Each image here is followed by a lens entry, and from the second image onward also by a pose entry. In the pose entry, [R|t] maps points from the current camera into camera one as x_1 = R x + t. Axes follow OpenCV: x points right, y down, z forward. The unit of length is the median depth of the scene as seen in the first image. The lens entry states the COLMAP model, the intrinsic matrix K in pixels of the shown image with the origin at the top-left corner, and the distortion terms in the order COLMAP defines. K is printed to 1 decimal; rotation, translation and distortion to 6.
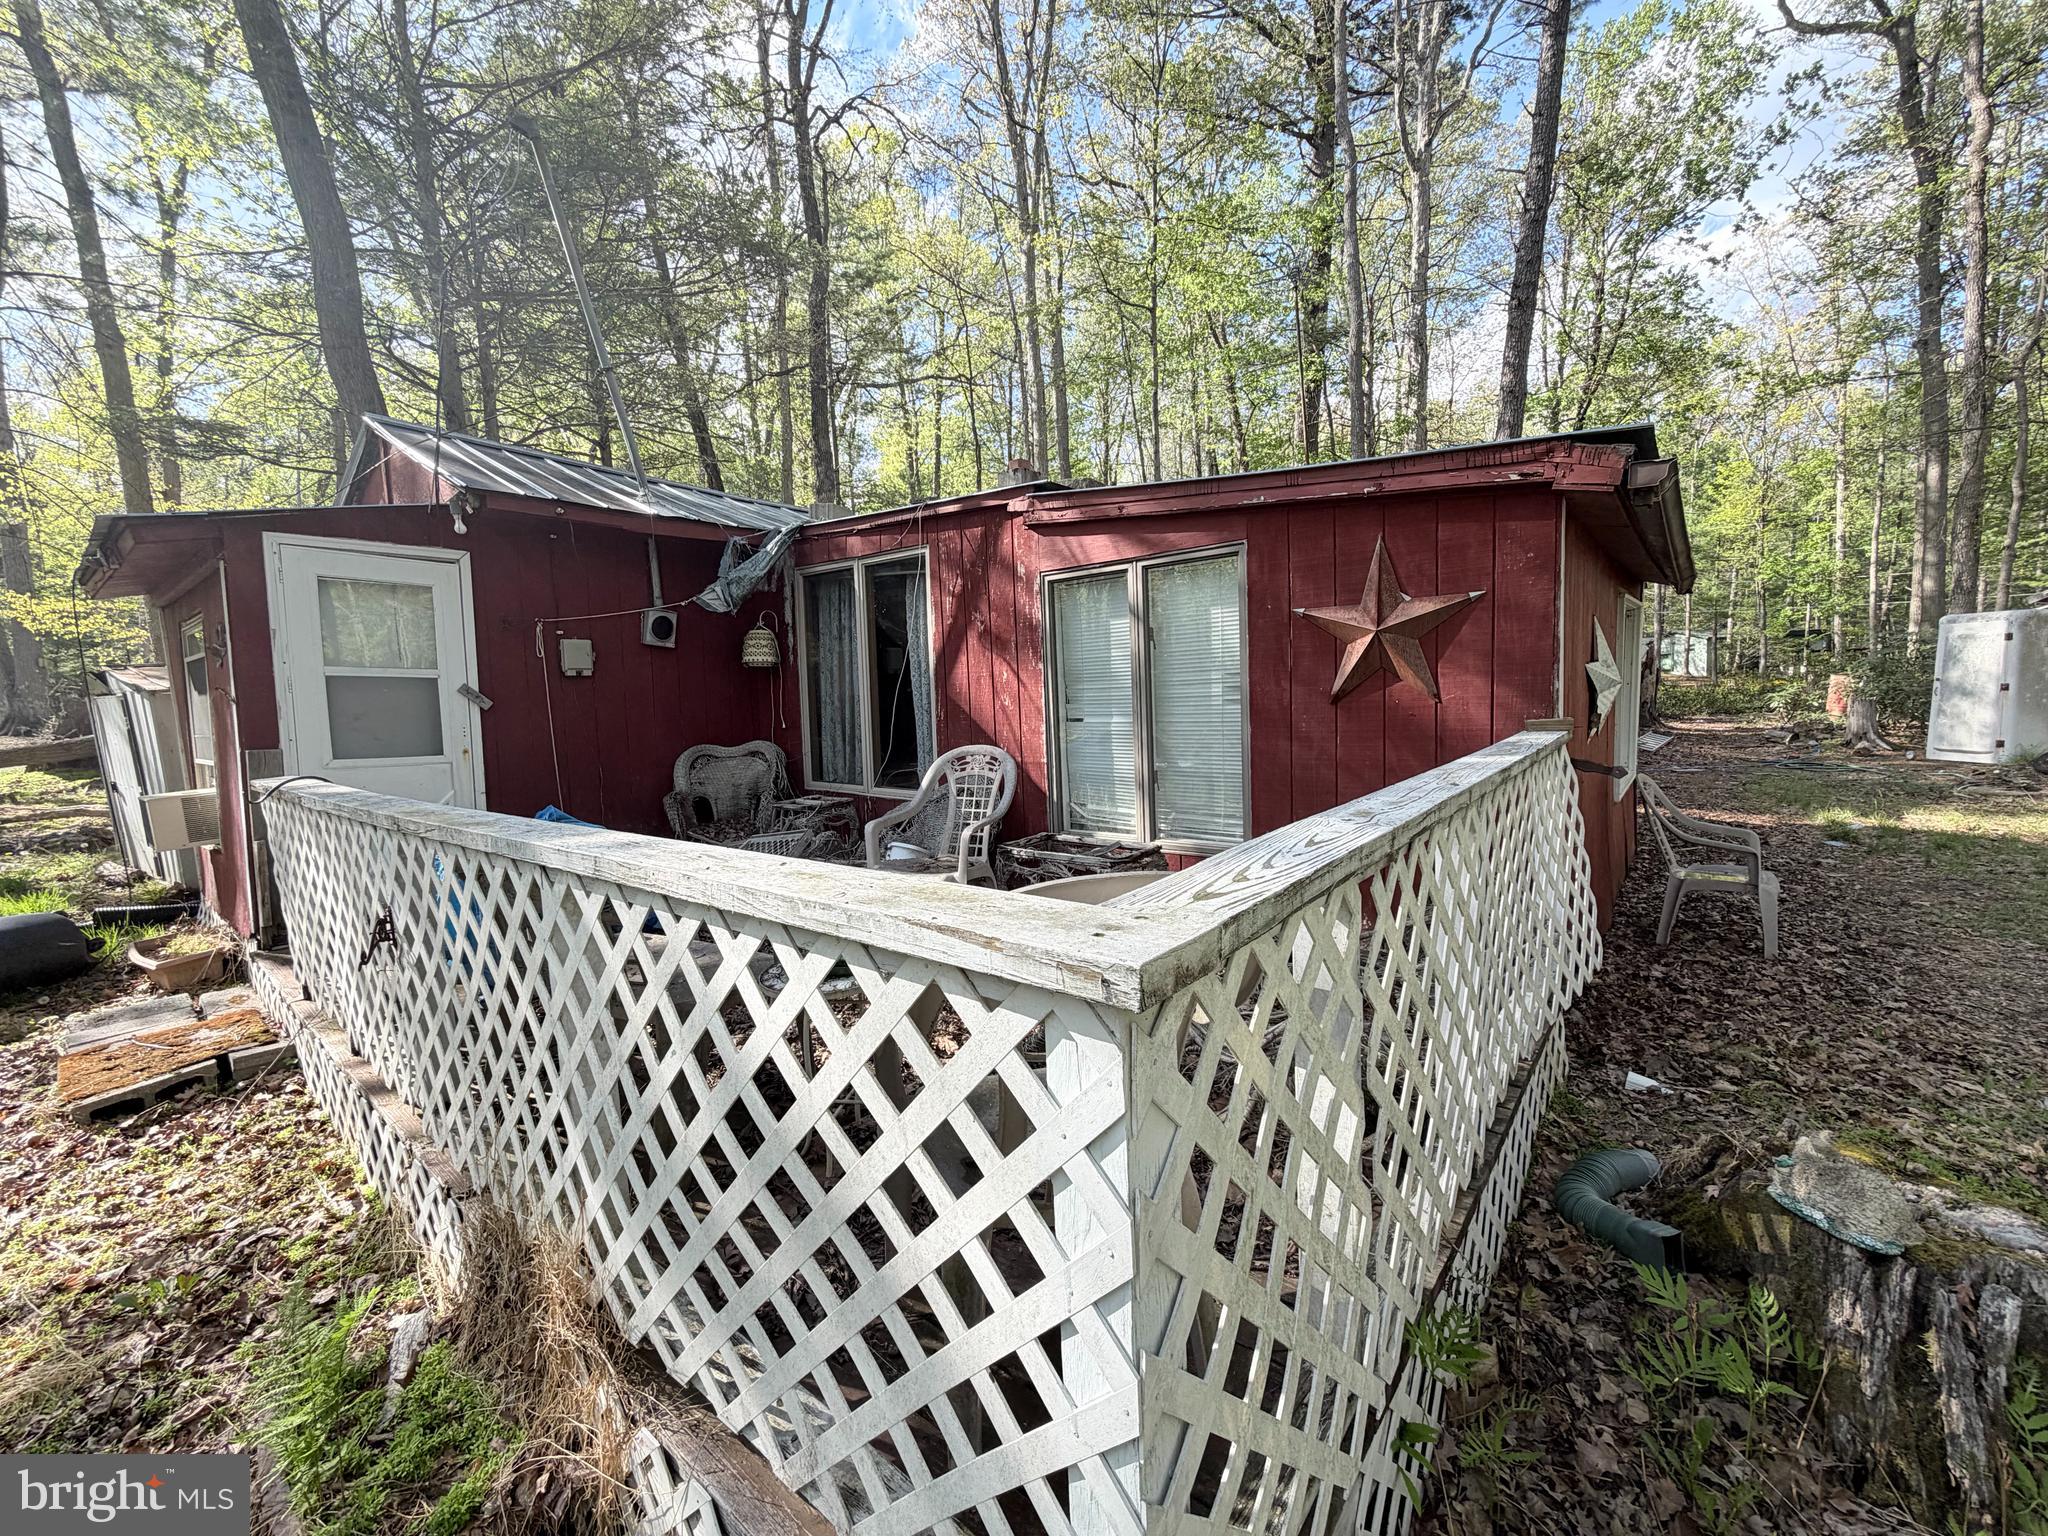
lens RADIAL K [[829.6, 0, 1035.9], [0, 829.6, 760.7], [0, 0, 1]] dist [-0.014683, -0.000083]
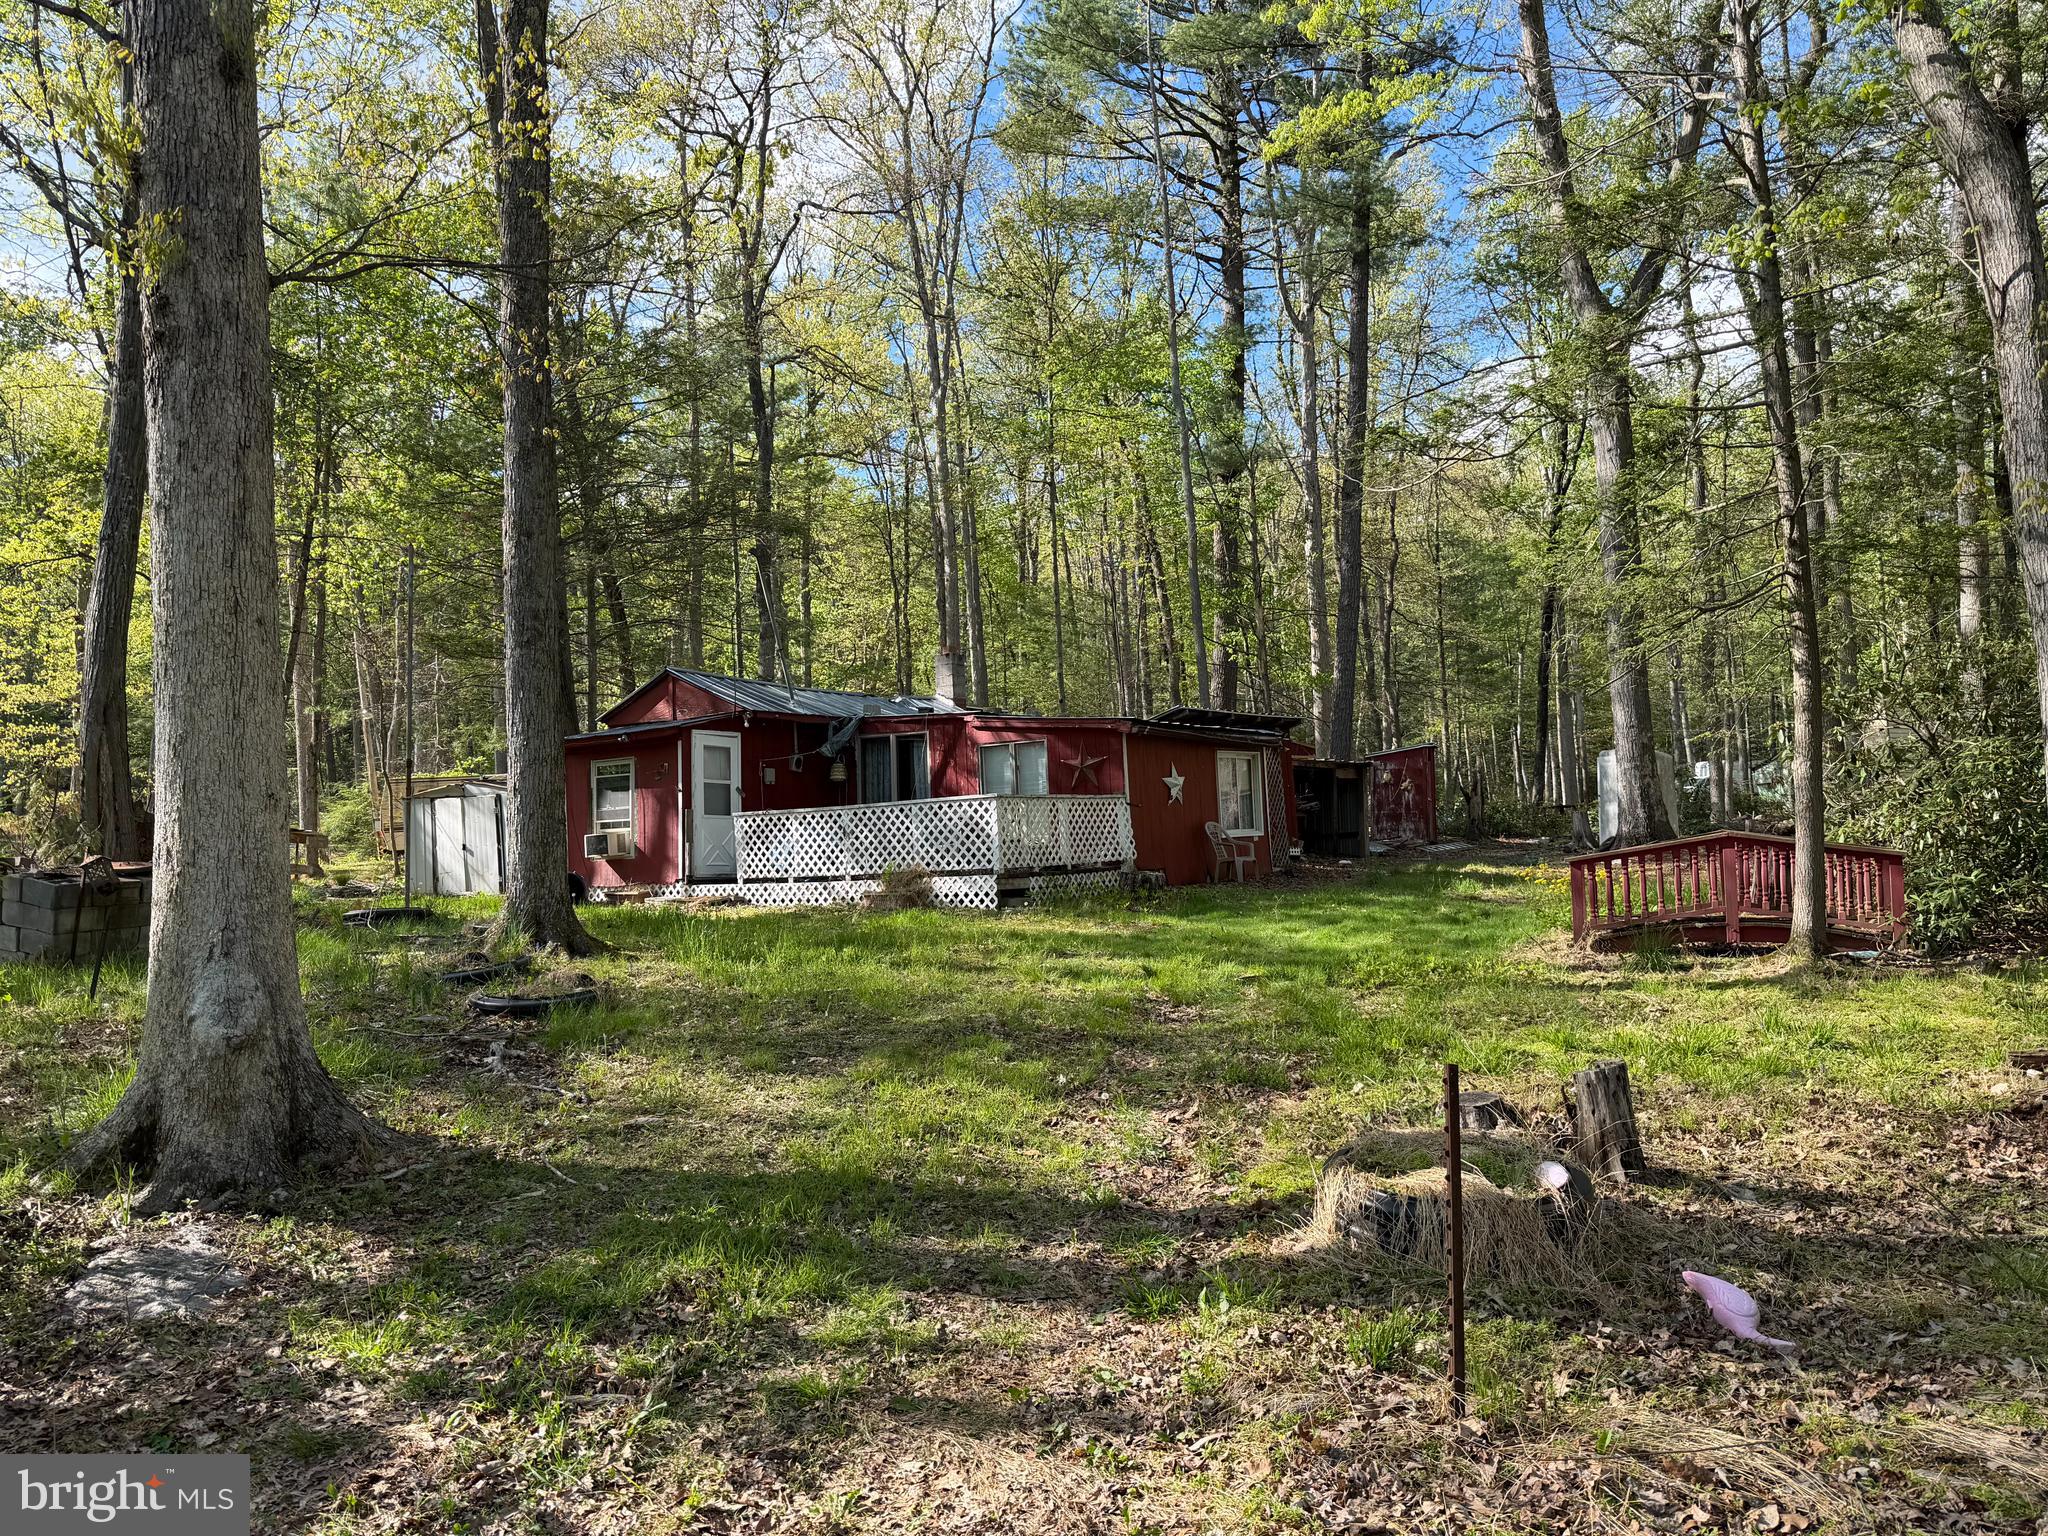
lens RADIAL K [[1440.6, 0, 1051.7], [0, 1440.6, 779.7], [0, 0, 1]] dist [0.010947, -0.038644]
pose [[0.995510, 0.001665, 0.094643, -0.181349], [0.010736, 0.991407, -0.130370, 0.457256], [-0.094047, 0.130801, 0.986938, -3.335956]]
